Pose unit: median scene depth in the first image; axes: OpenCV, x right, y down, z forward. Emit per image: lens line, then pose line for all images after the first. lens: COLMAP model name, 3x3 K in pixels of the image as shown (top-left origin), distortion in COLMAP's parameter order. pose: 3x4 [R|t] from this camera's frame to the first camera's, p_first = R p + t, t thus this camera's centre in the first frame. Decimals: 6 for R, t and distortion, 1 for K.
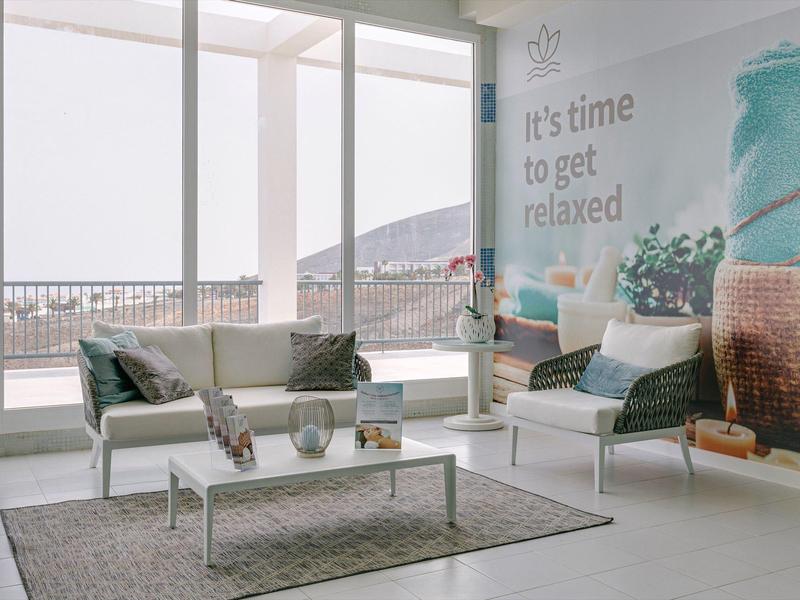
lens RADIAL K [[820.7, 0, 399.4], [0, 820.7, 298.4], [0, 0, 1]] dist [0.000746, 0.000000]
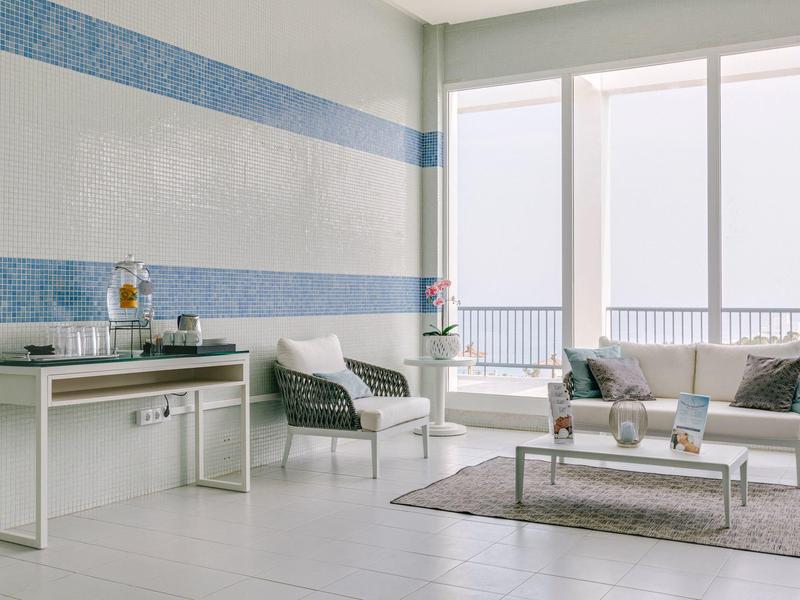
lens RADIAL K [[820.7, 0, 399.2], [0, 820.7, 300.8], [0, 0, 1]] dist [0.000746, 0.000000]
pose [[0.523992, -0.002905, -0.851718, 0.630197], [-0.023441, 0.999566, -0.017830, 0.000538], [0.851400, 0.029308, 0.523697, 0.035883]]
